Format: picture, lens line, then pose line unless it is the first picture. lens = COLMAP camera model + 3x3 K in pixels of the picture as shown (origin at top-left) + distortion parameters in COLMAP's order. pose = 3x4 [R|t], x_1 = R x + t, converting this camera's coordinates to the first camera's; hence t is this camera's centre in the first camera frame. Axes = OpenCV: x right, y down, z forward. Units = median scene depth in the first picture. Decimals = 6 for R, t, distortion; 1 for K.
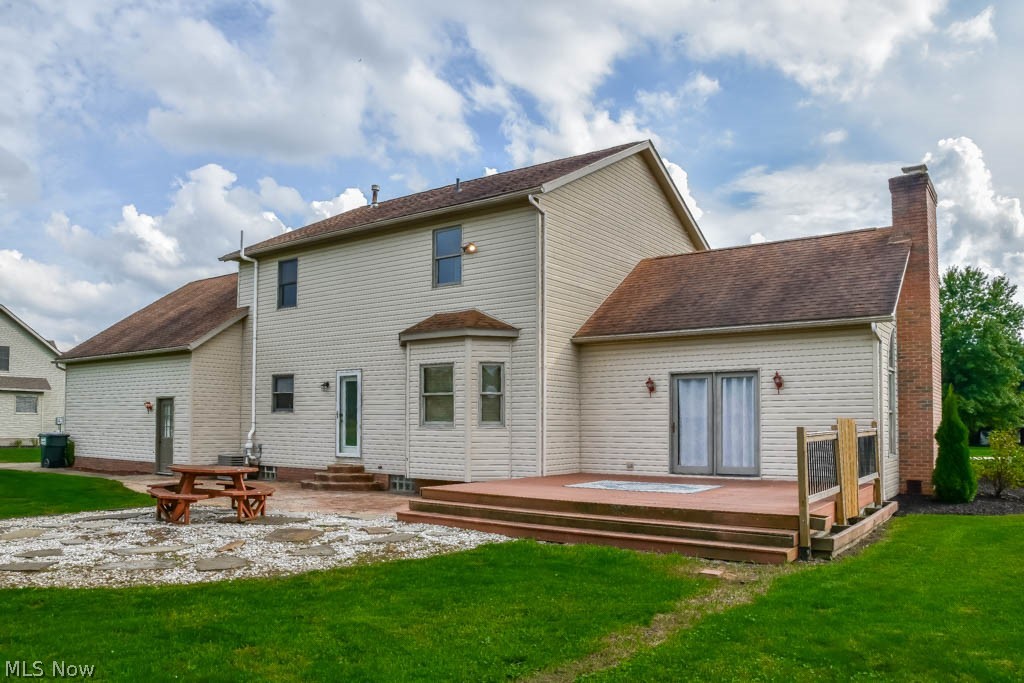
lens RADIAL K [[769.3, 0, 514.4], [0, 769.3, 344.0], [0, 0, 1]] dist [-0.098384, -0.000616]
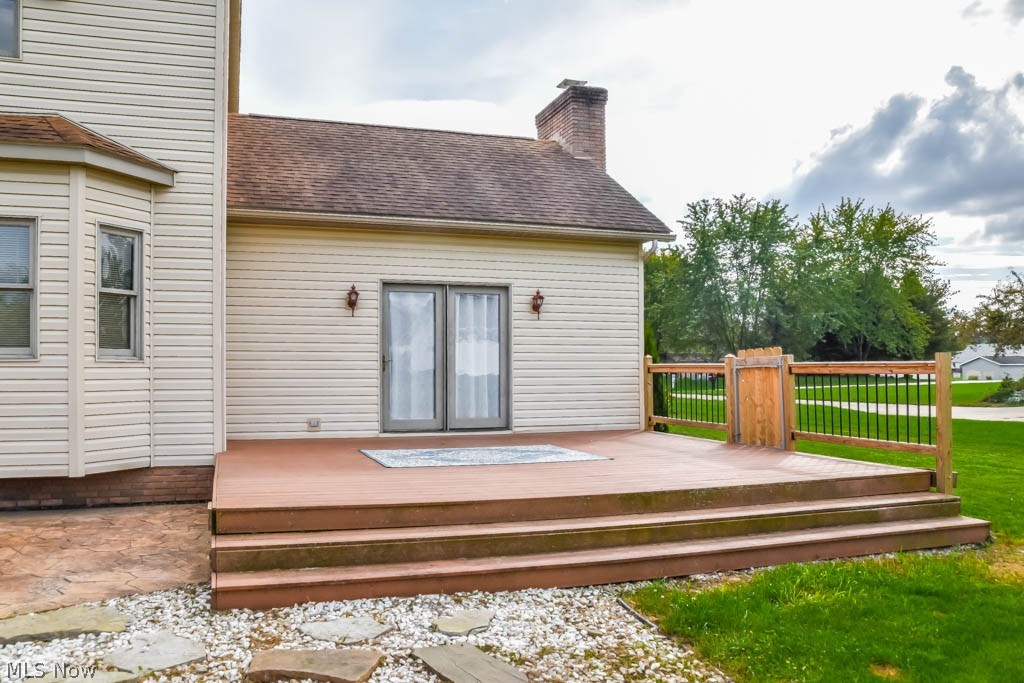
lens RADIAL K [[769.3, 0, 511.0], [0, 769.3, 343.0], [0, 0, 1]] dist [-0.098384, -0.000616]
pose [[0.599984, 0.023993, 0.799652, -0.260272], [-0.075267, 0.996810, 0.026564, 0.065744], [-0.796463, -0.076126, 0.599876, 0.515854]]
